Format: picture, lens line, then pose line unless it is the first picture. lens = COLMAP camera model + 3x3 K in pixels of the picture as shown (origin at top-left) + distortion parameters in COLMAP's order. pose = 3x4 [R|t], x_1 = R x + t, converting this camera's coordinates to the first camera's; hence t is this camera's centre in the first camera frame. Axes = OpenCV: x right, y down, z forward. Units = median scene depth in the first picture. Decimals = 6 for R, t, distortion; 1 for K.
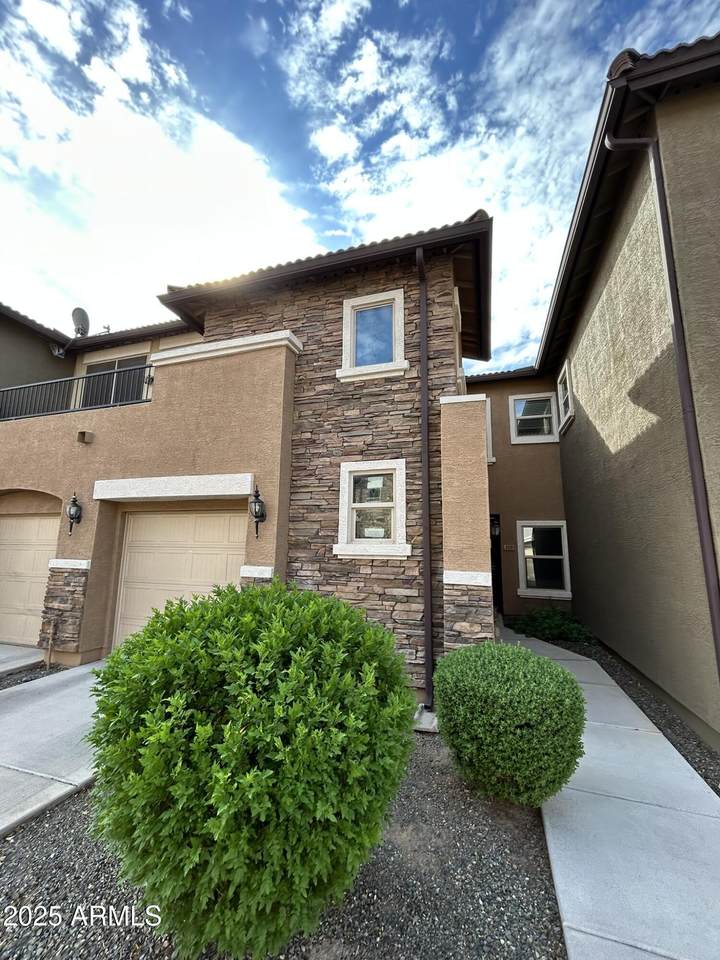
lens RADIAL K [[384.2, 0, 360.0], [0, 384.2, 480.0], [0, 0, 1]] dist [-0.000462, 0.000024]
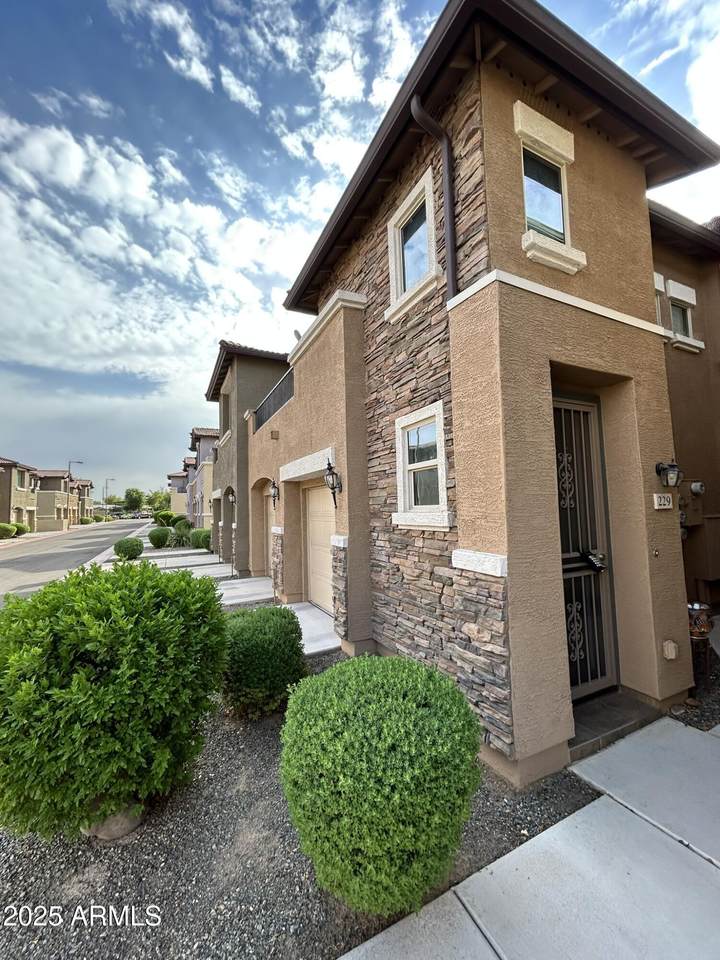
lens RADIAL K [[392.0, 0, 360.6], [0, 392.0, 477.9], [0, 0, 1]] dist [0.001177, 0.000190]
pose [[0.689907, -0.085524, -0.718828, 0.524895], [0.159960, 0.986461, 0.036158, 0.041135], [0.706004, -0.139929, 0.694247, 0.317973]]
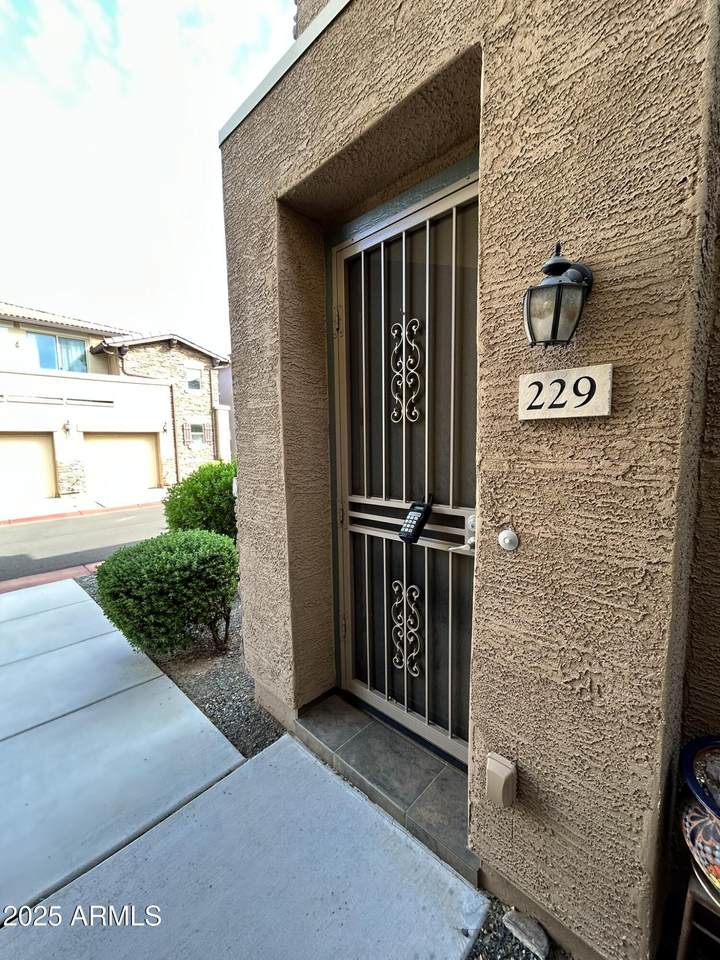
lens RADIAL K [[384.2, 0, 360.0], [0, 384.2, 480.0], [0, 0, 1]] dist [-0.000462, 0.000024]
pose [[-0.441041, 0.080071, -0.893908, 0.601294], [0.165278, 0.986224, 0.006794, 0.158826], [0.882137, -0.144747, -0.448199, 0.871246]]
